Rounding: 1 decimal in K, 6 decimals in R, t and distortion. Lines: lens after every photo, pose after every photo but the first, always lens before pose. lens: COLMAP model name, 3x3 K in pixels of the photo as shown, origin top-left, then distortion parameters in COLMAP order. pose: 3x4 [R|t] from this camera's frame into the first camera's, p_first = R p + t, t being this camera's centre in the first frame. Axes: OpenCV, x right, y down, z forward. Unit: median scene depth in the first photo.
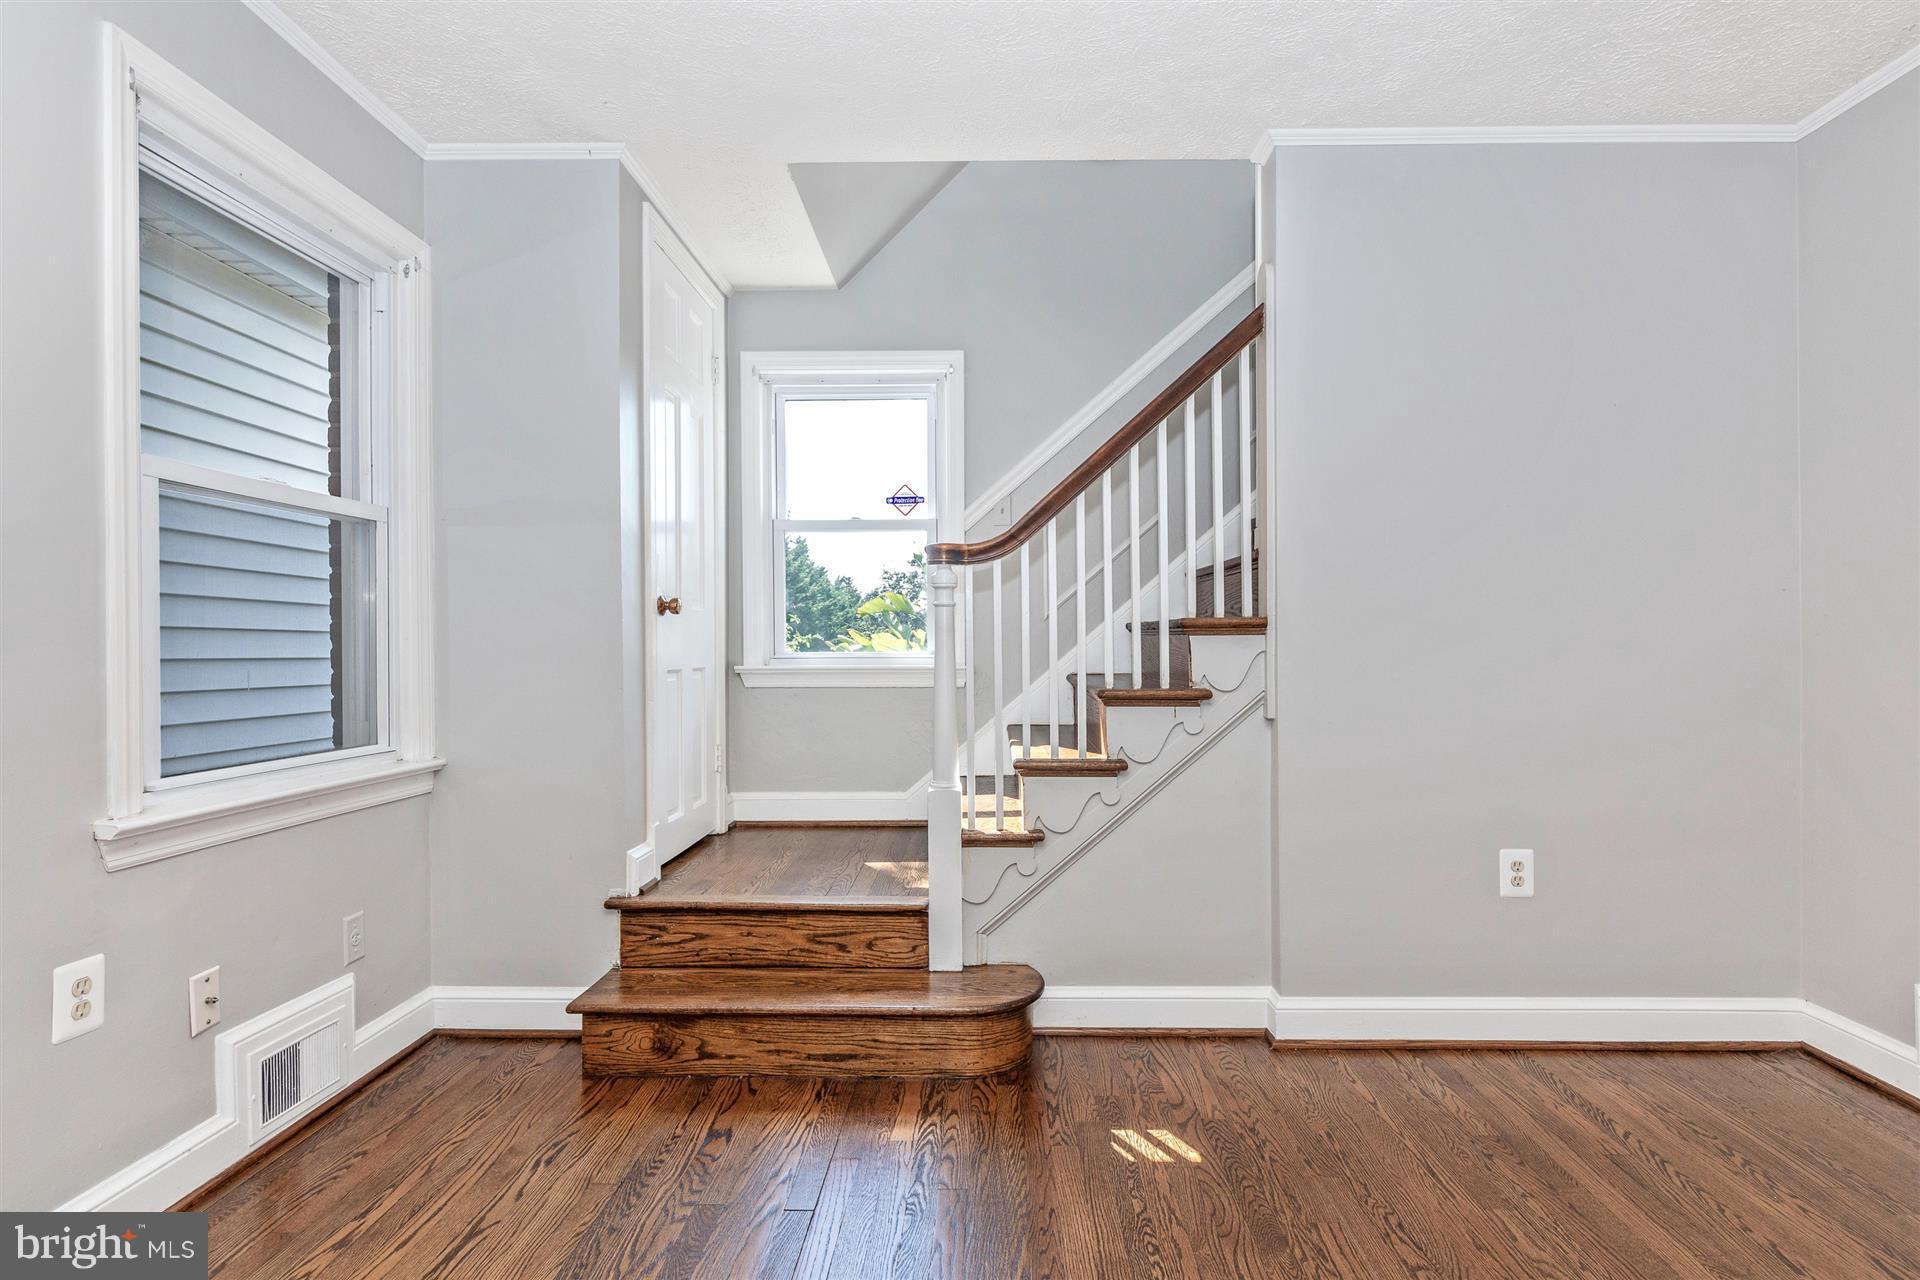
lens RADIAL K [[958.8, 0, 989.0], [0, 958.8, 631.1], [0, 0, 1]] dist [0.001177, -0.000277]
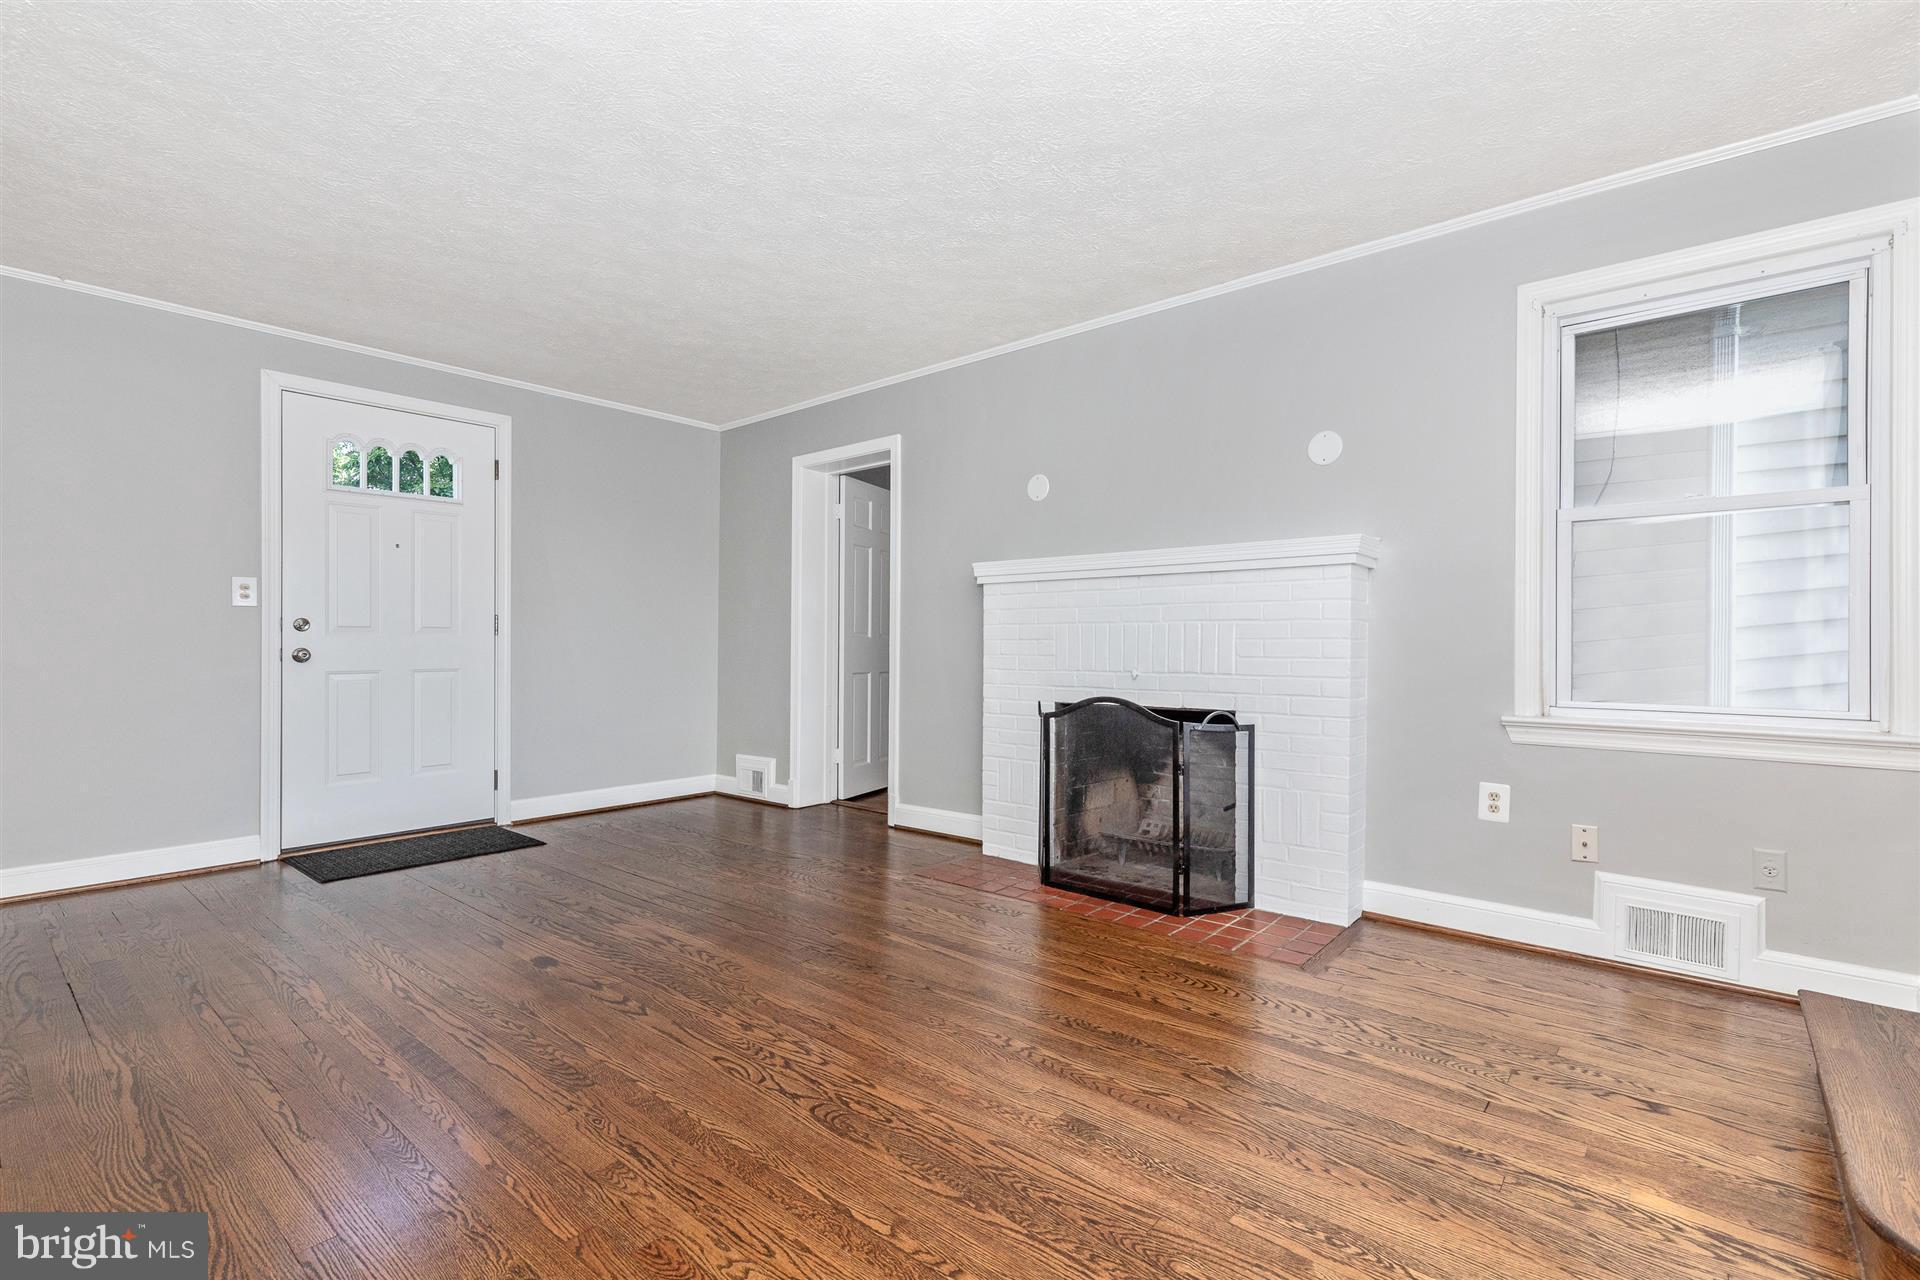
lens RADIAL K [[900.0, 0, 985.0], [0, 900.0, 645.3], [0, 0, 1]] dist [0.001830, -0.000437]
pose [[-0.630136, 0.003562, -0.776476, 0.697436], [0.007596, 0.999970, -0.001577, 0.035893], [0.776447, -0.006892, -0.630144, 0.840043]]
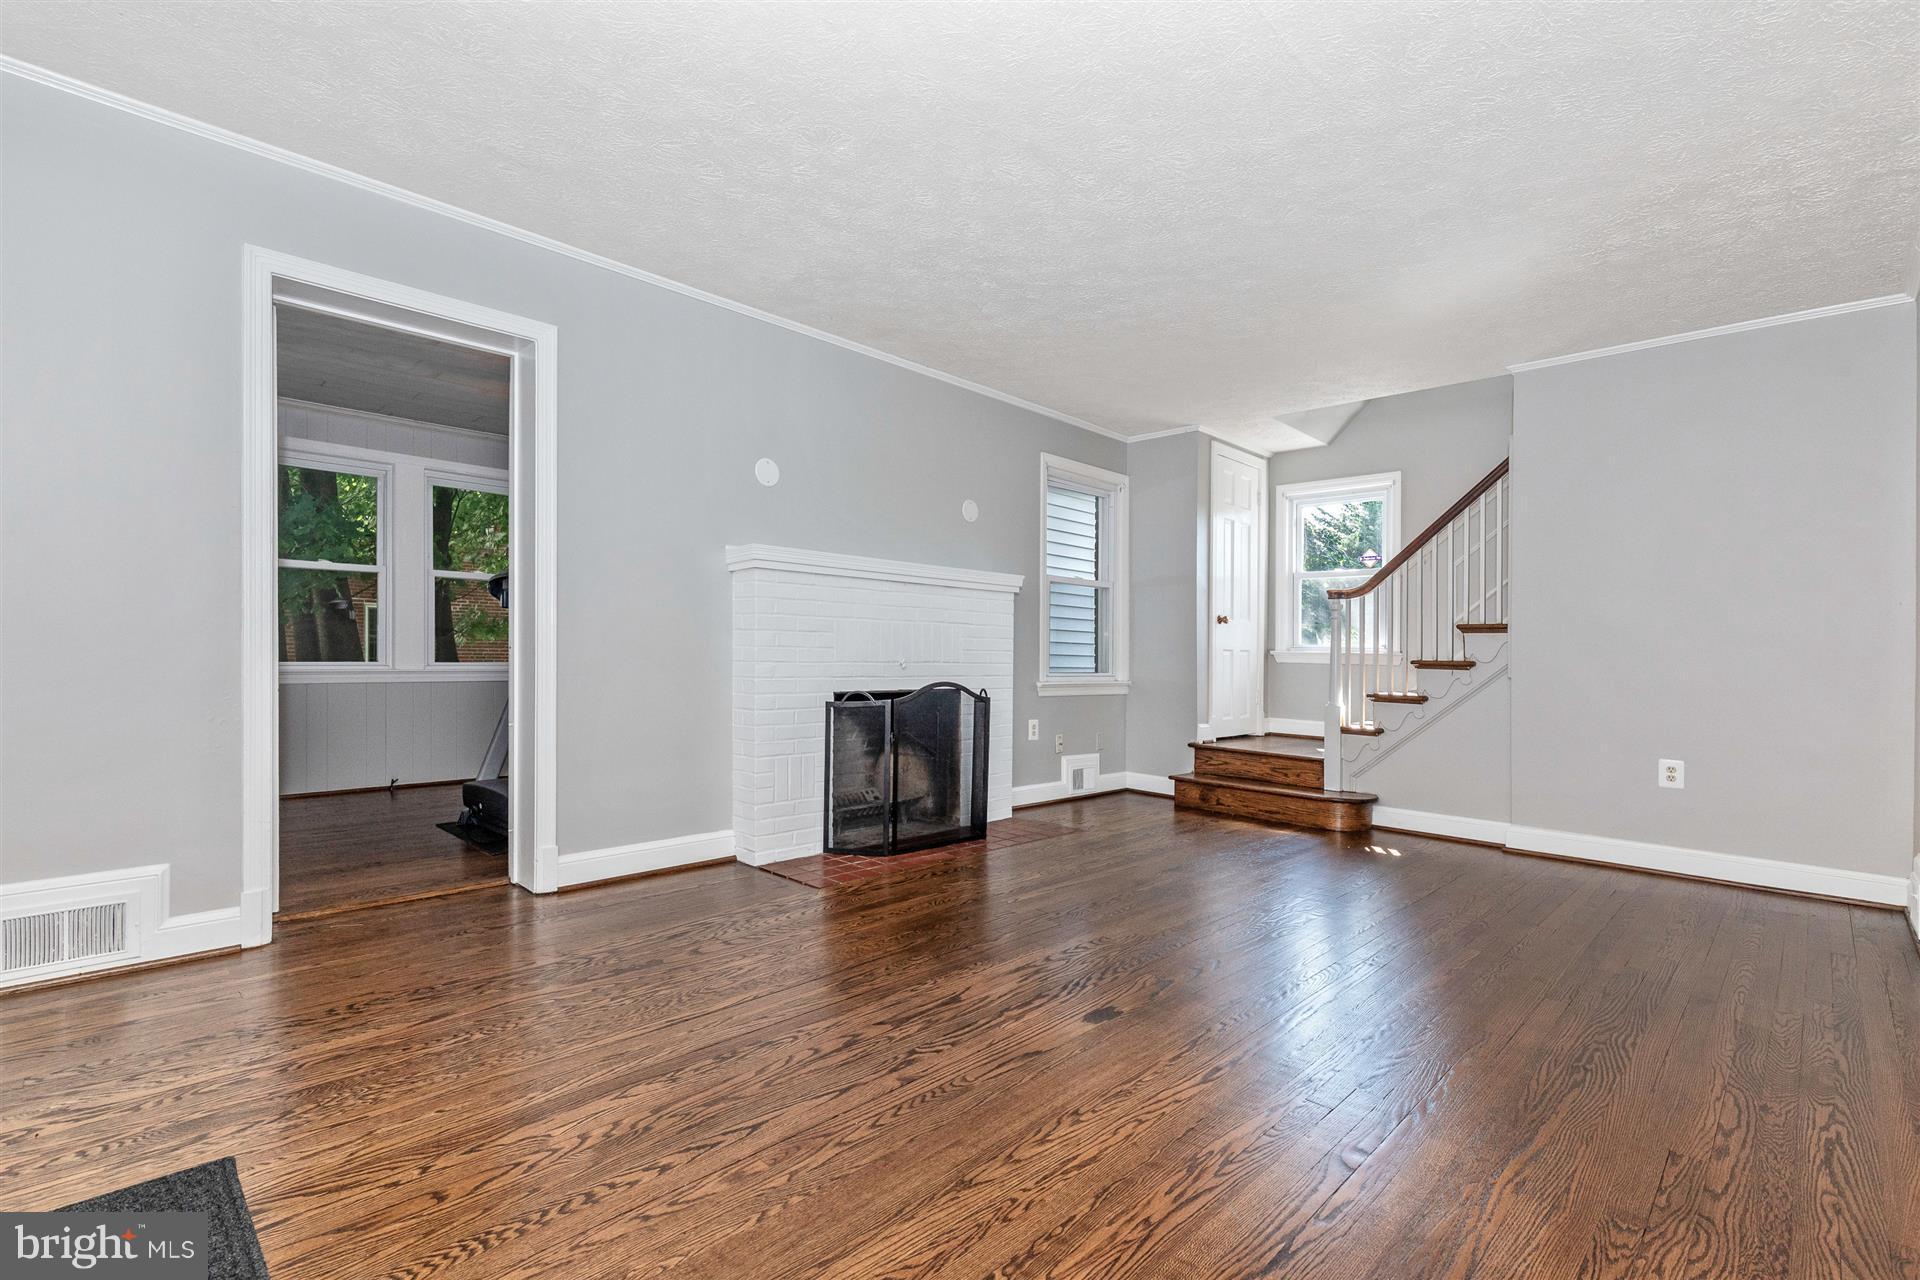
lens RADIAL K [[900.0, 0, 985.0], [0, 900.0, 645.3], [0, 0, 1]] dist [0.001830, -0.000437]
pose [[0.746614, 0.012937, -0.665132, 0.701526], [-0.014604, 0.999889, 0.003056, 0.037941], [0.665098, 0.007432, 0.746720, -1.000060]]
